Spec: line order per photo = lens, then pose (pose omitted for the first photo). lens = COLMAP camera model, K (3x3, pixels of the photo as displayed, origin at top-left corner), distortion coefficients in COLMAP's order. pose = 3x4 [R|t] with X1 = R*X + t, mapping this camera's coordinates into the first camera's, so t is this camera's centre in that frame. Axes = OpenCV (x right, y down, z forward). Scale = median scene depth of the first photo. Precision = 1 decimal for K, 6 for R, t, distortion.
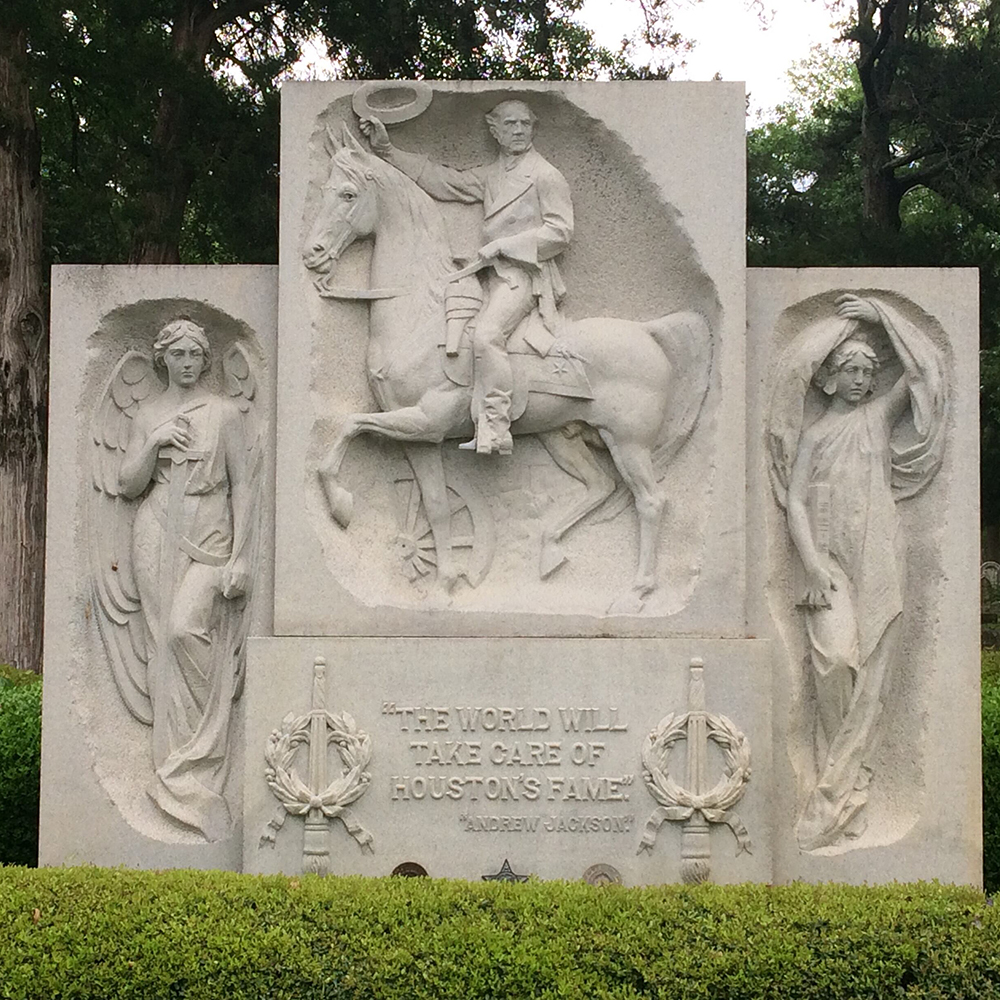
lens RADIAL K [[2325.5, 0, 502.4], [0, 2325.5, 490.7], [0, 0, 1]] dist [0.078998, 0.000000]
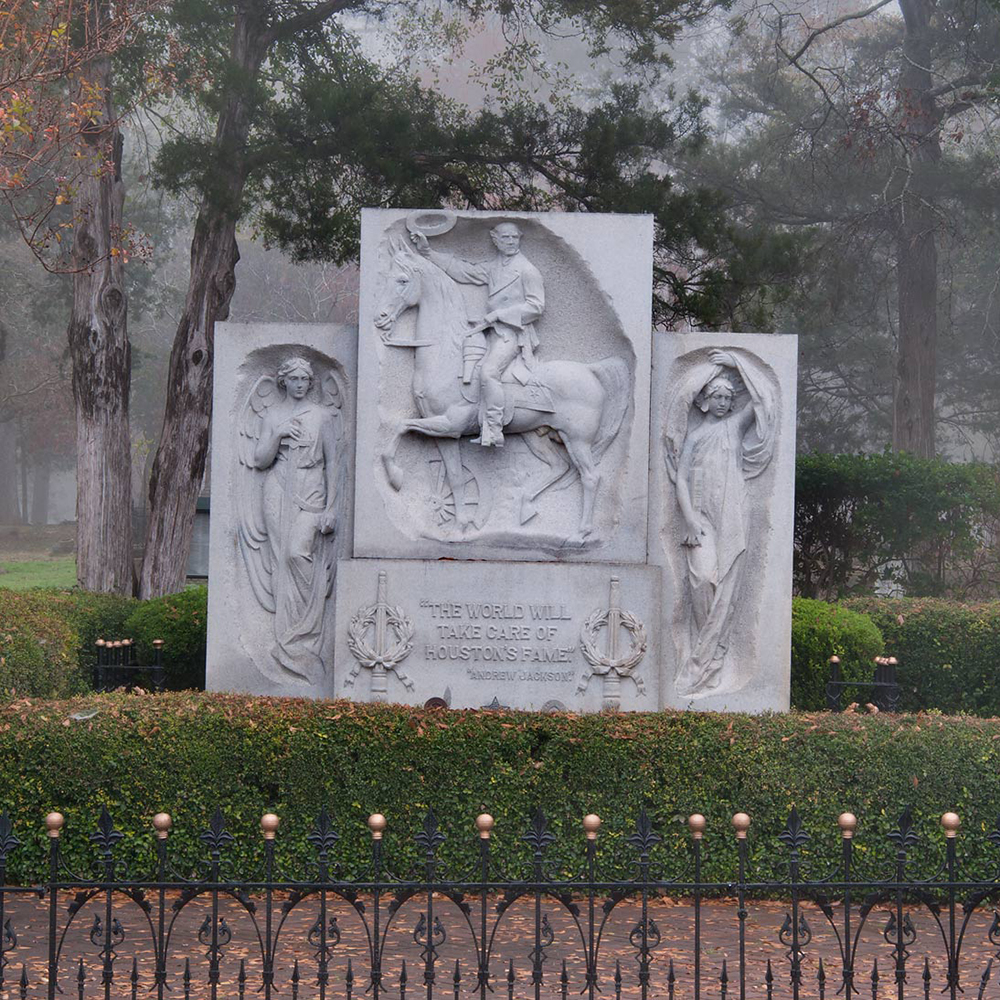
lens RADIAL K [[3183.0, 0, 504.4], [0, 3183.0, 504.1], [0, 0, 1]] dist [0.036479, 0.000000]
pose [[0.999852, 0.017118, 0.001728, 0.001749], [-0.017171, 0.999141, 0.037723, -0.058234], [-0.001081, -0.037747, 0.999287, -1.175842]]
